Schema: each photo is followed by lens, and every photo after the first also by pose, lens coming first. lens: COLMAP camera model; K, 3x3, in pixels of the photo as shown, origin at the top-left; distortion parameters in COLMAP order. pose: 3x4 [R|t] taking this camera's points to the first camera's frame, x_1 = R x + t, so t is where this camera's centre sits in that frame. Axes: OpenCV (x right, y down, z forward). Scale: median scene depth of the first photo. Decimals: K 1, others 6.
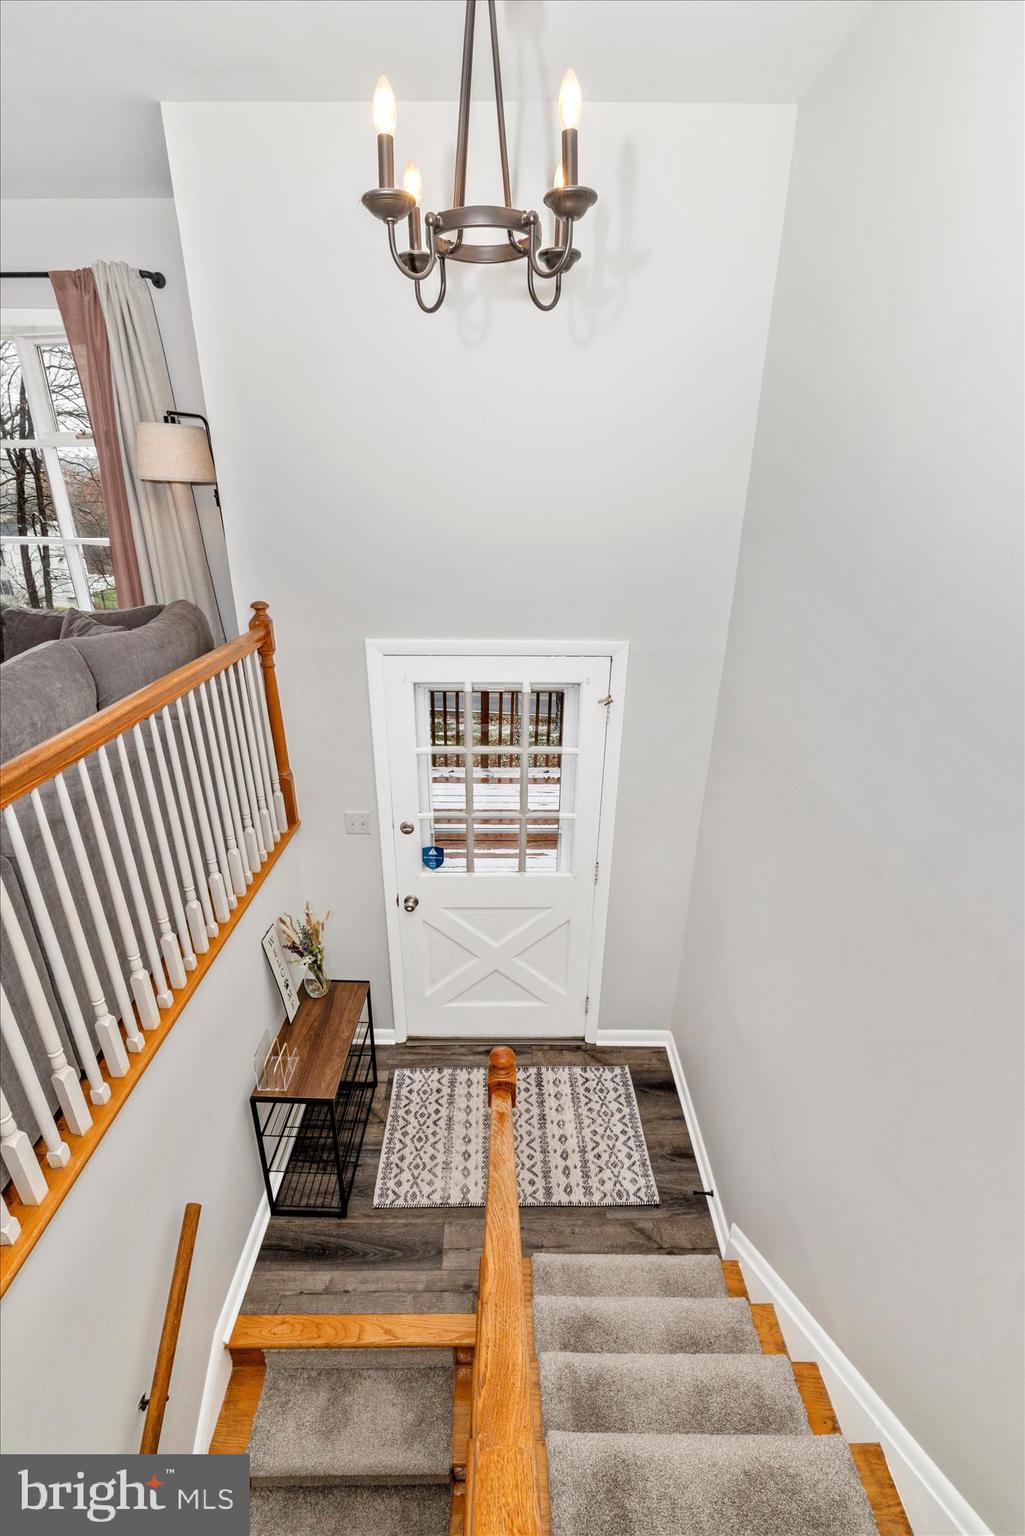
lens RADIAL K [[666.8, 0, 511.9], [0, 666.8, 771.2], [0, 0, 1]] dist [0.002444, -0.000365]
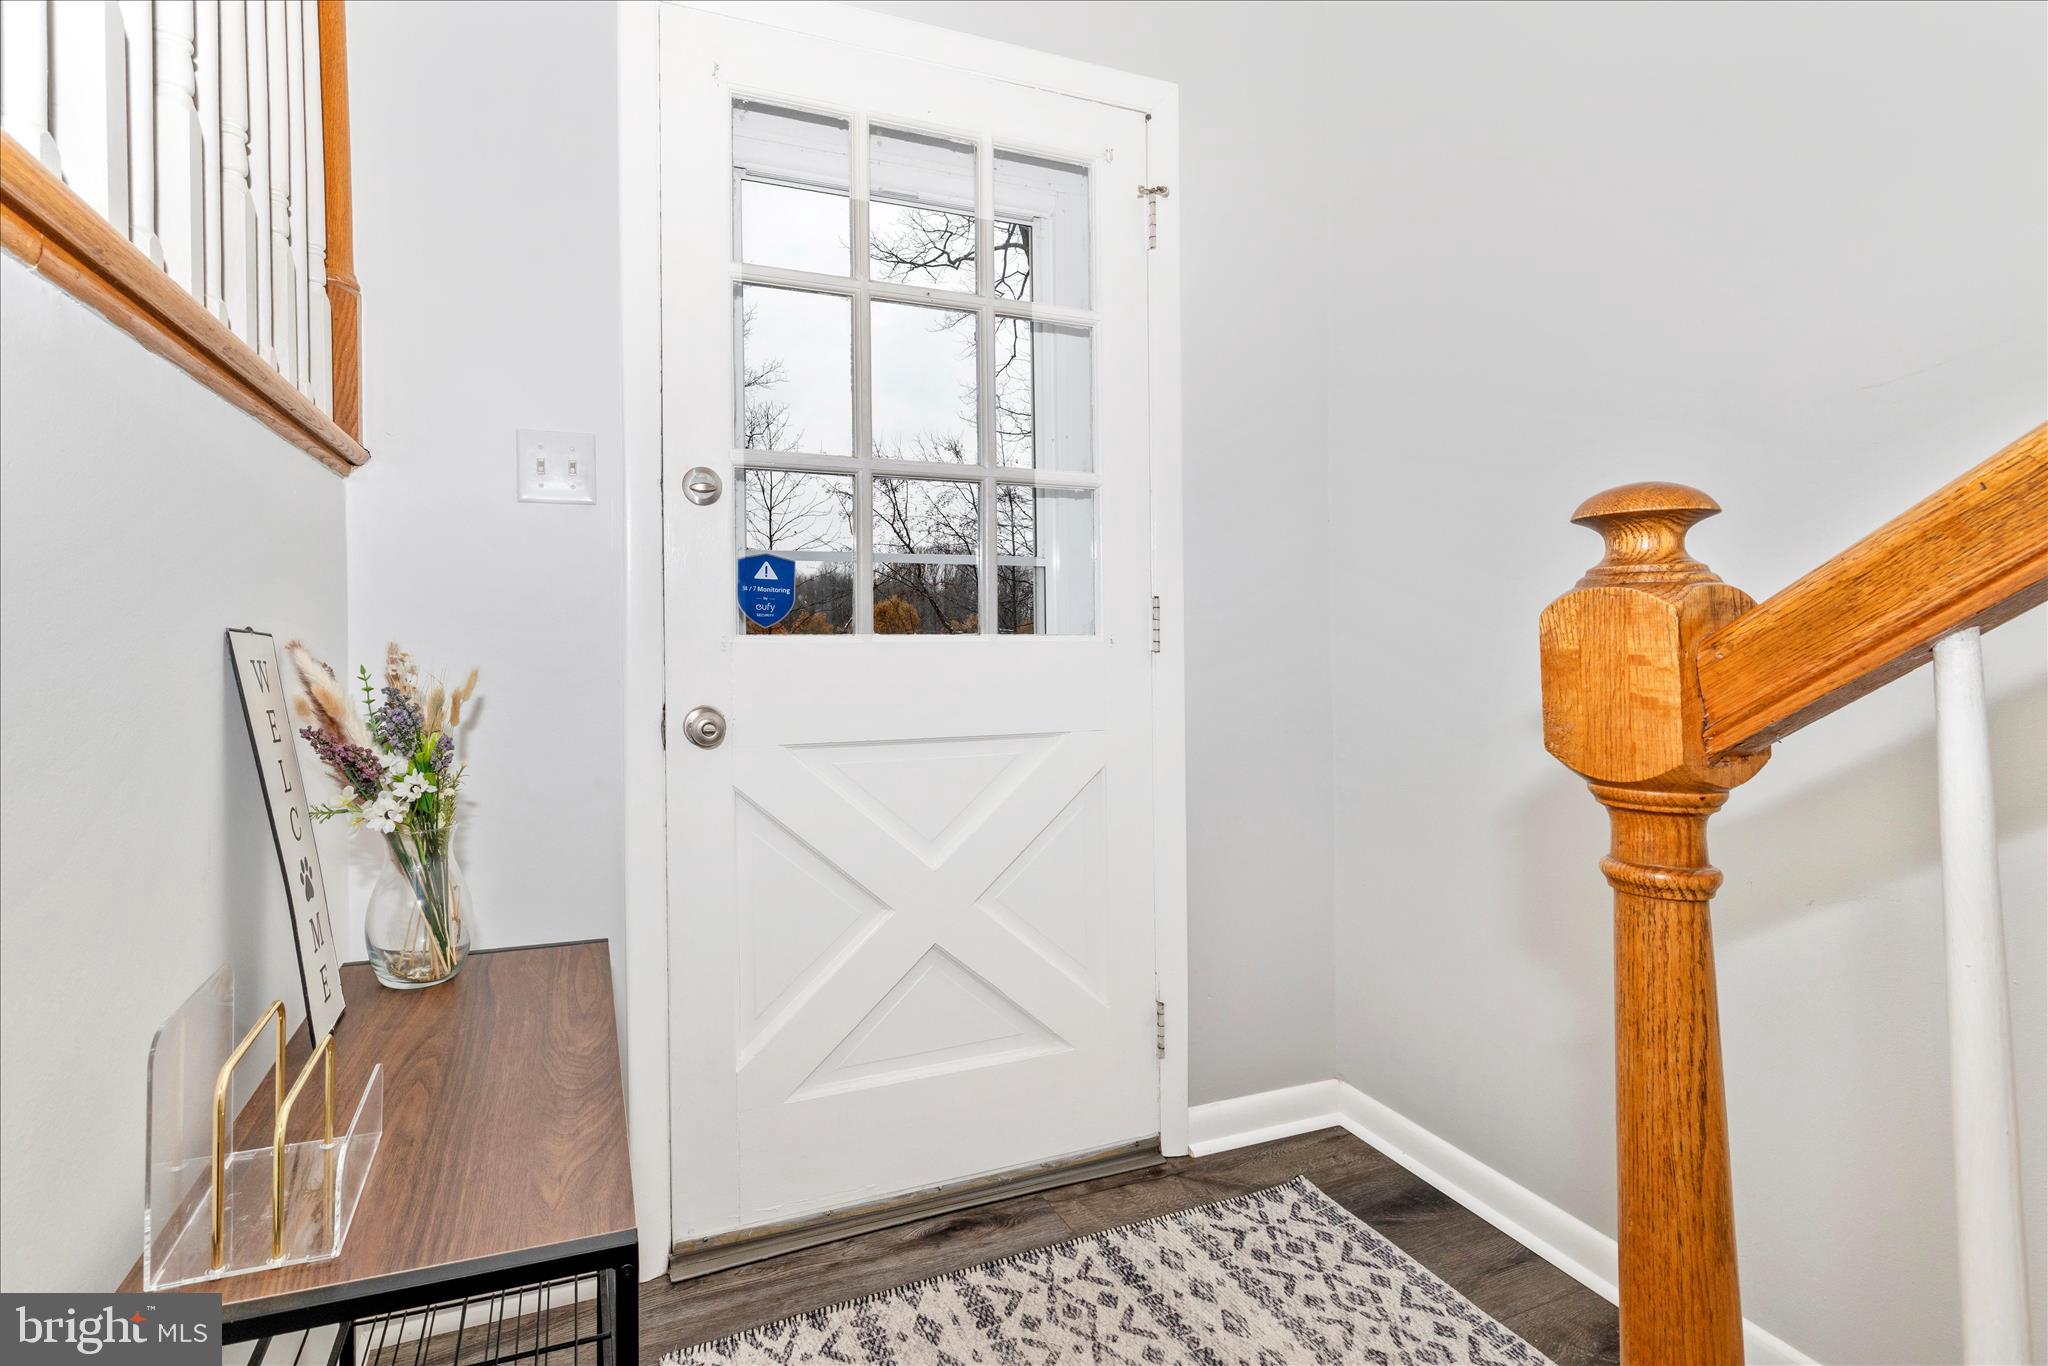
lens RADIAL K [[963.6, 0, 925.8], [0, 963.6, 628.4], [0, 0, 1]] dist [0.005197, 0.000164]
pose [[0.934789, -0.017313, 0.354781, -0.210318], [0.152648, 0.921457, -0.357235, 0.330776], [-0.320730, 0.388096, 0.864010, 0.504478]]
